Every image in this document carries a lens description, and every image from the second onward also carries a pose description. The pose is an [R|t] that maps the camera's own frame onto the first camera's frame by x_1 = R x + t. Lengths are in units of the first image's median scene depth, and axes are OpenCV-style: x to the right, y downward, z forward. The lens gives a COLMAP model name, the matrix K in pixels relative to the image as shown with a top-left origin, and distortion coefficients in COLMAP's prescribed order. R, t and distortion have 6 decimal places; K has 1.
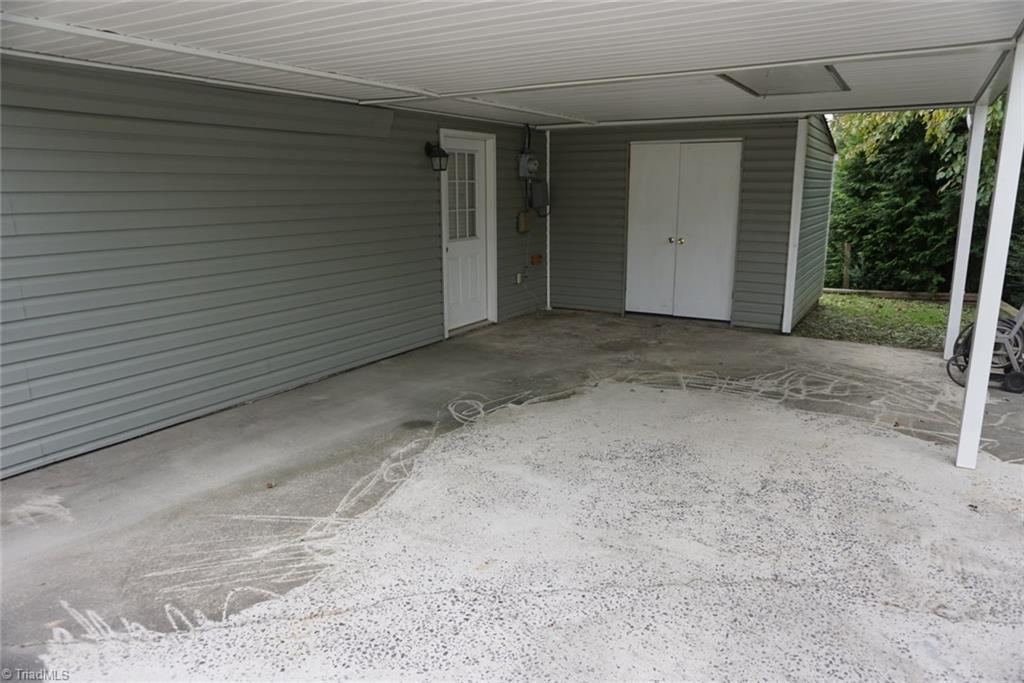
lens RADIAL K [[679.2, 0, 512.0], [0, 679.2, 341.5], [0, 0, 1]] dist [-0.045543, 0.034057]
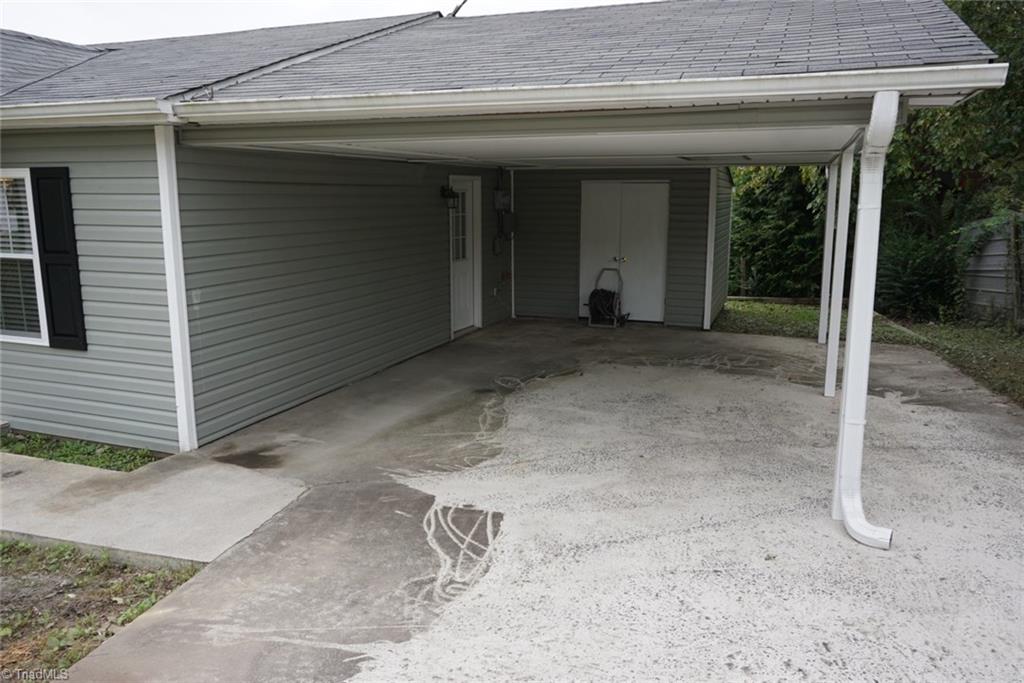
lens RADIAL K [[761.2, 0, 512.0], [0, 761.2, 341.5], [0, 0, 1]] dist [-0.009377, 0.004834]
pose [[0.983534, -0.027828, 0.178568, -0.259336], [0.033480, 0.999027, -0.028714, 0.045796], [-0.177595, 0.034219, 0.983509, -0.432670]]
